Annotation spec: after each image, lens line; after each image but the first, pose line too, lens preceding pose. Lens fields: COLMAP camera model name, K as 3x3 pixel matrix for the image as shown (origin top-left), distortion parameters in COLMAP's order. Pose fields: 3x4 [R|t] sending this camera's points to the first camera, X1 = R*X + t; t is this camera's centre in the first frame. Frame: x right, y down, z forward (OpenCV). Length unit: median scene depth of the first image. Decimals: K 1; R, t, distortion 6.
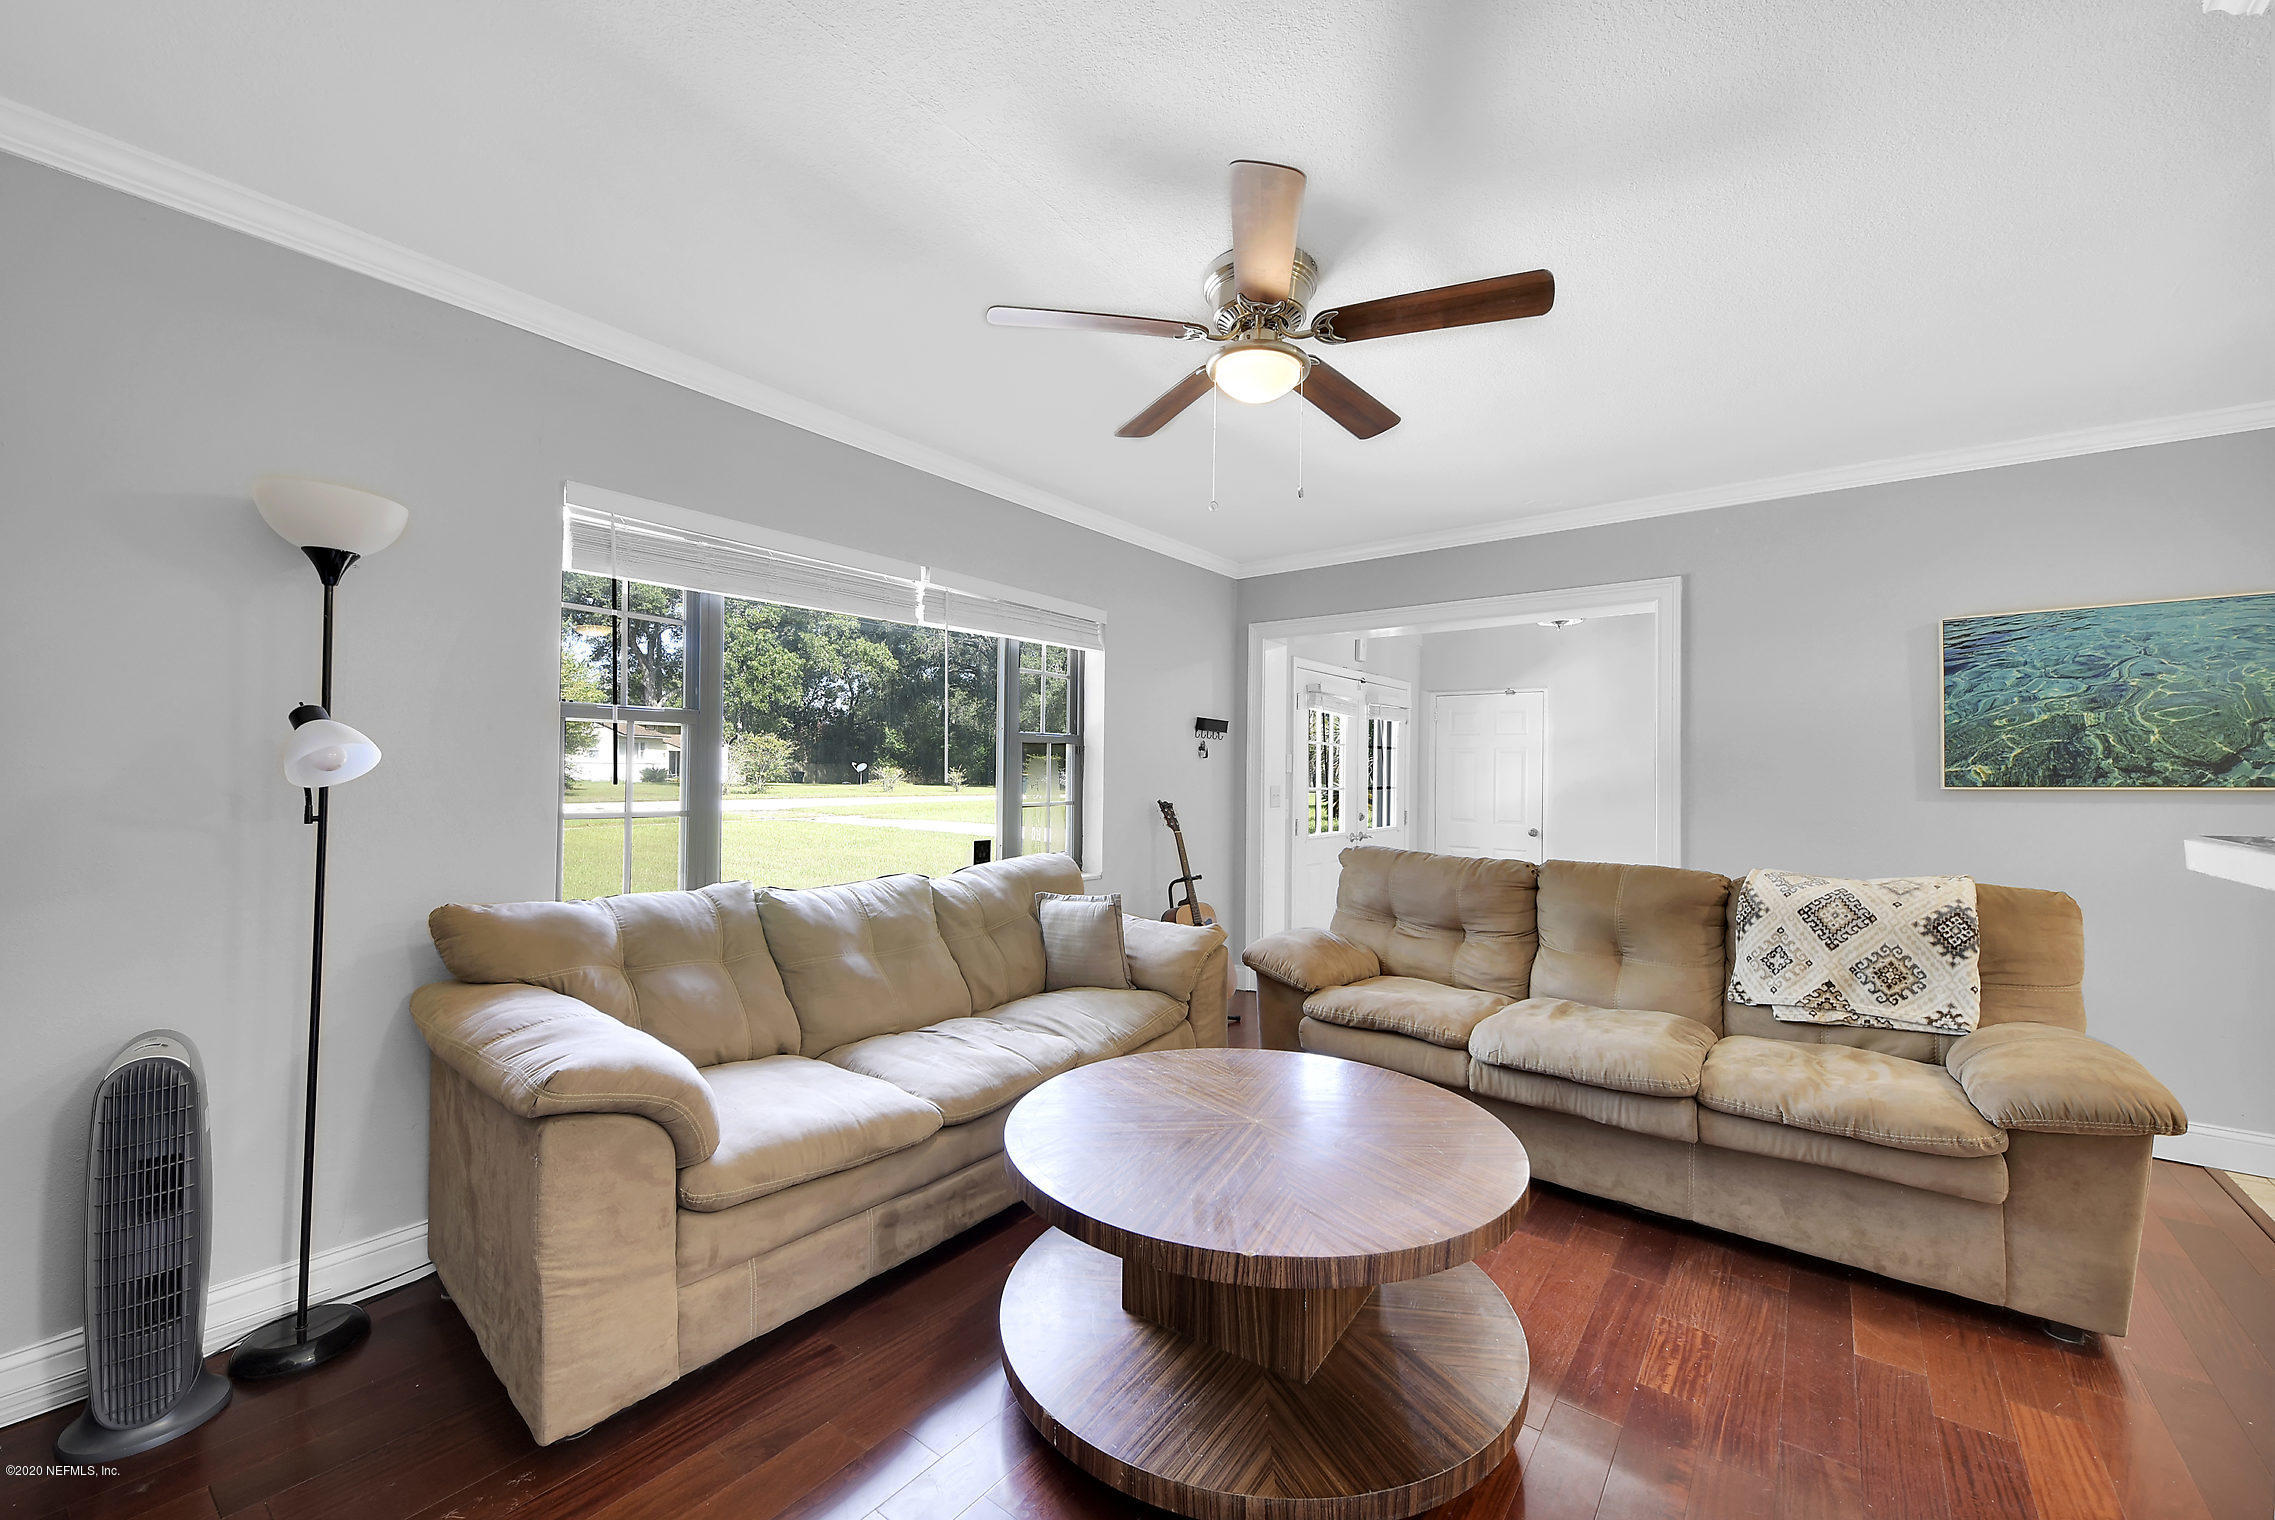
lens RADIAL K [[900.3, 0, 1145.6], [0, 900.3, 763.5], [0, 0, 1]] dist [0.037437, -0.015323]
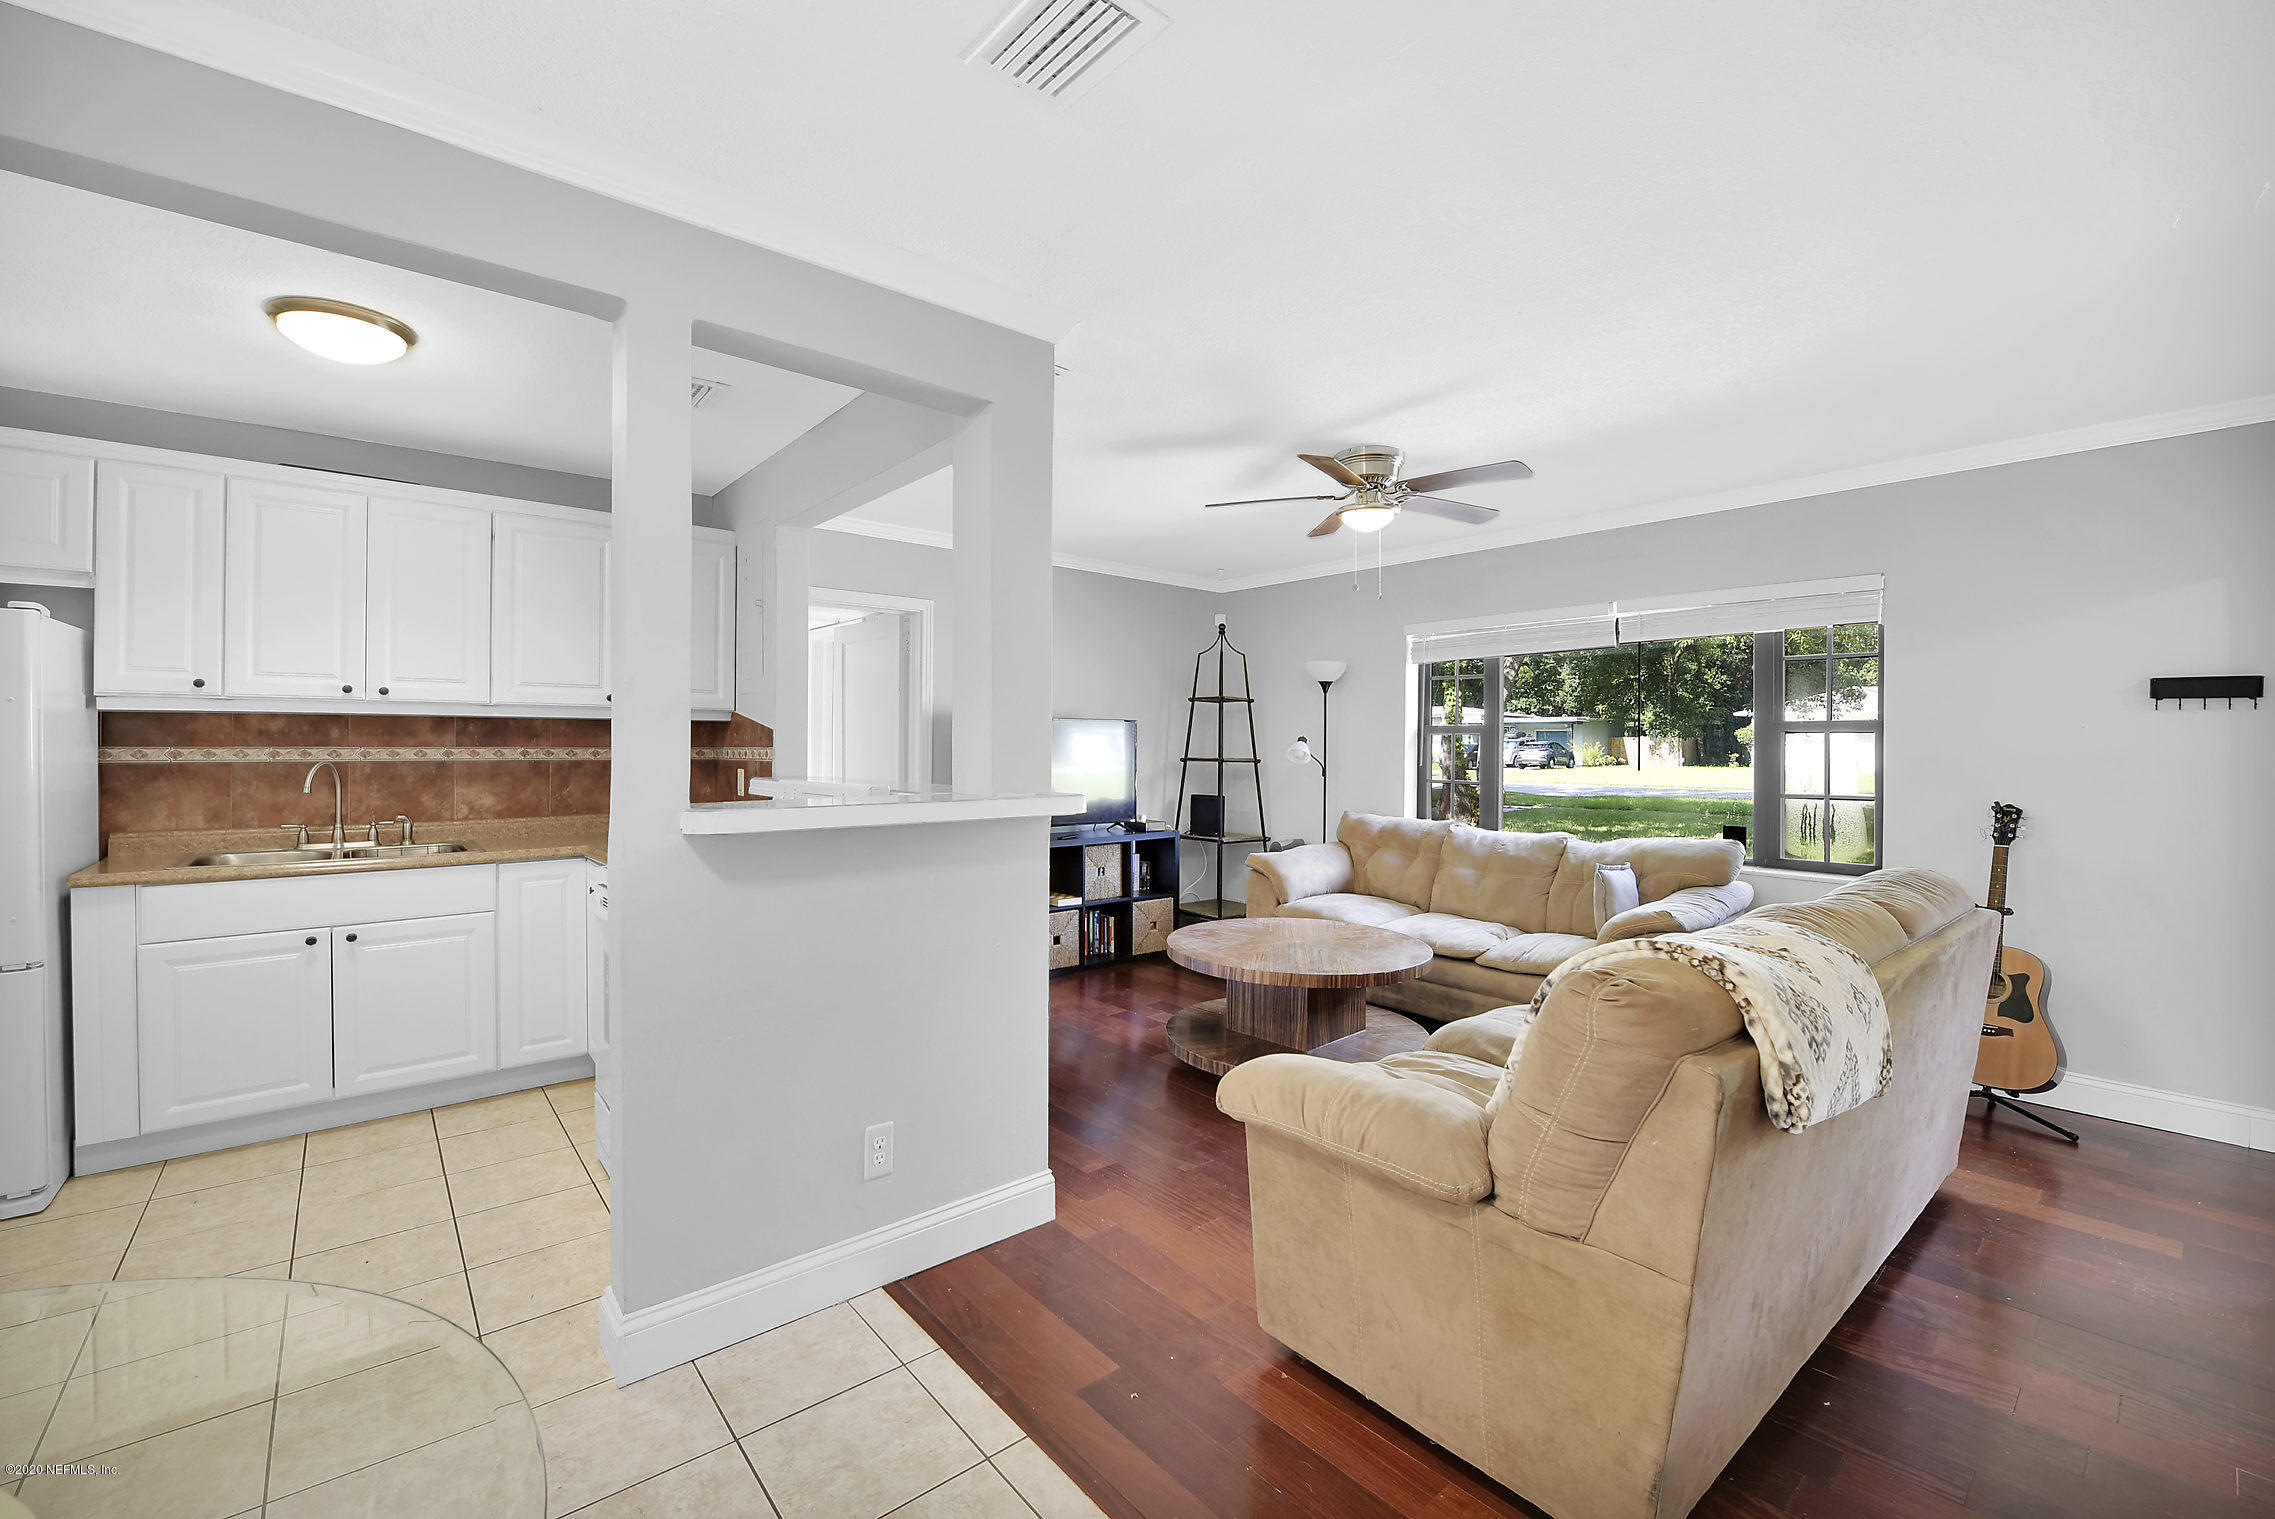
lens RADIAL K [[931.8, 0, 1149.1], [0, 931.8, 743.3], [0, 0, 1]] dist [-0.010010, -0.005964]
pose [[-0.220302, -0.014543, -0.975323, 1.312565], [0.001845, 0.999881, -0.015326, 0.004809], [0.975430, -0.005176, -0.220249, 0.697306]]
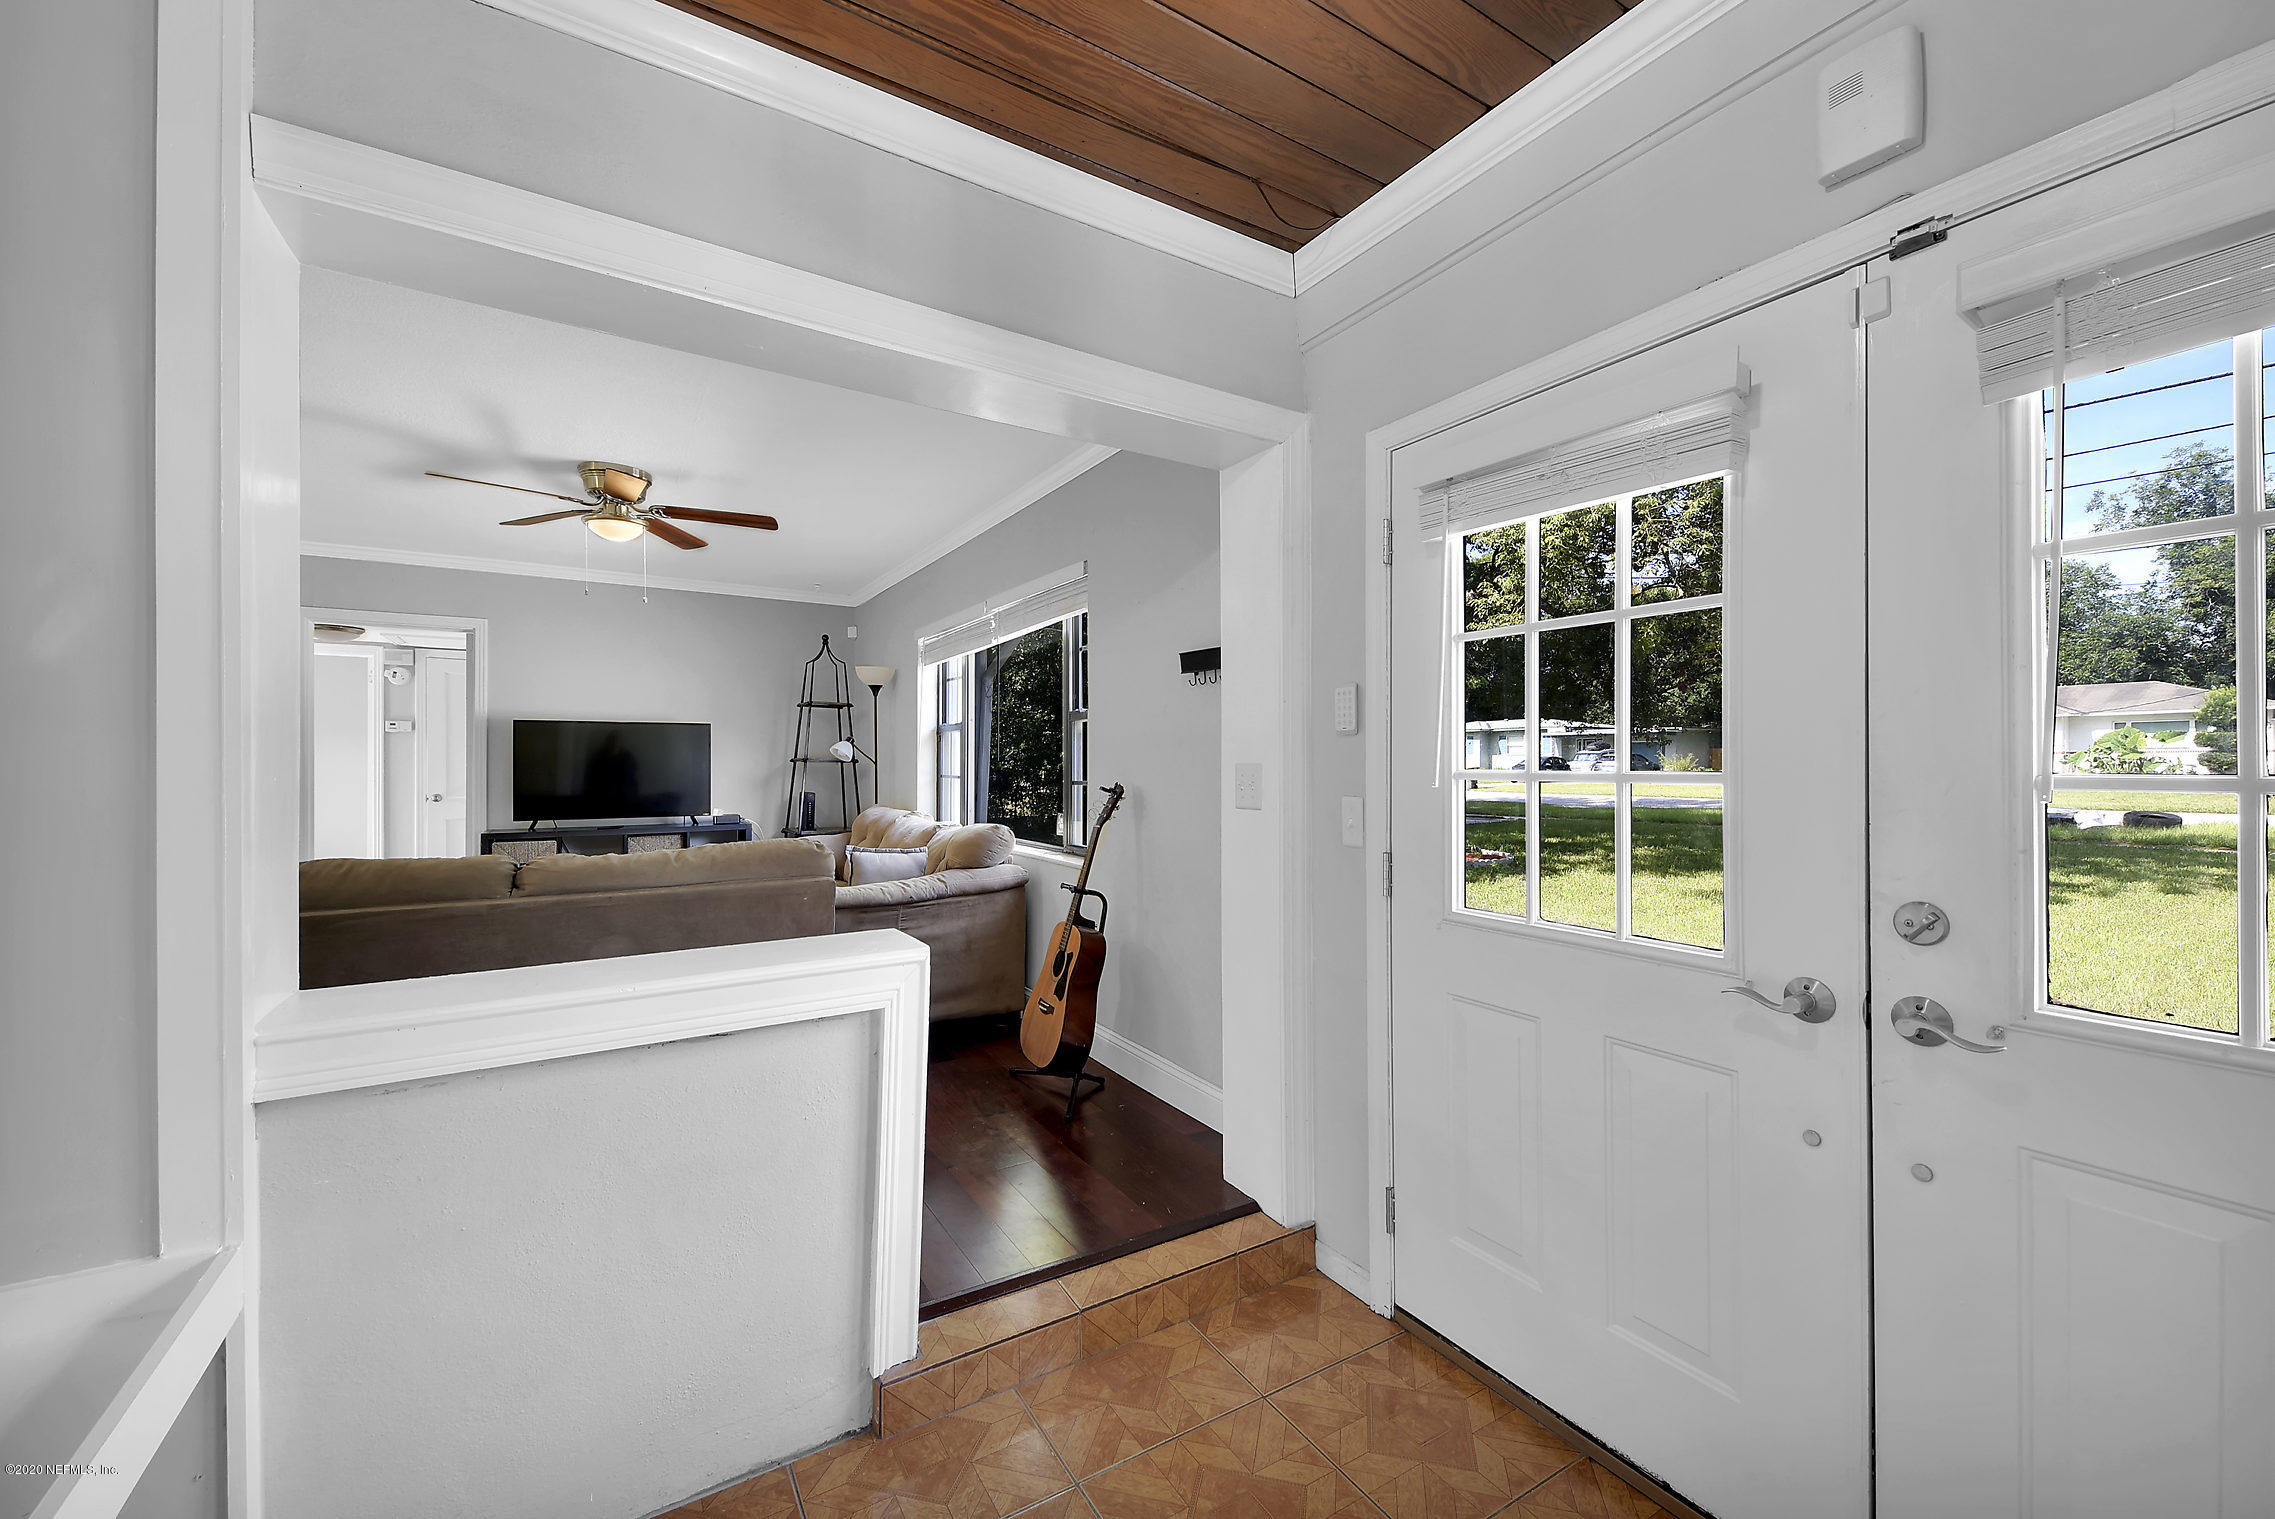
lens RADIAL K [[900.3, 0, 1145.6], [0, 900.3, 763.0], [0, 0, 1]] dist [0.037437, -0.015323]
pose [[-0.371758, -0.007501, -0.928299, 1.007319], [0.008540, 0.999897, -0.011500, 0.048635], [0.928290, -0.012203, -0.371656, 1.881148]]
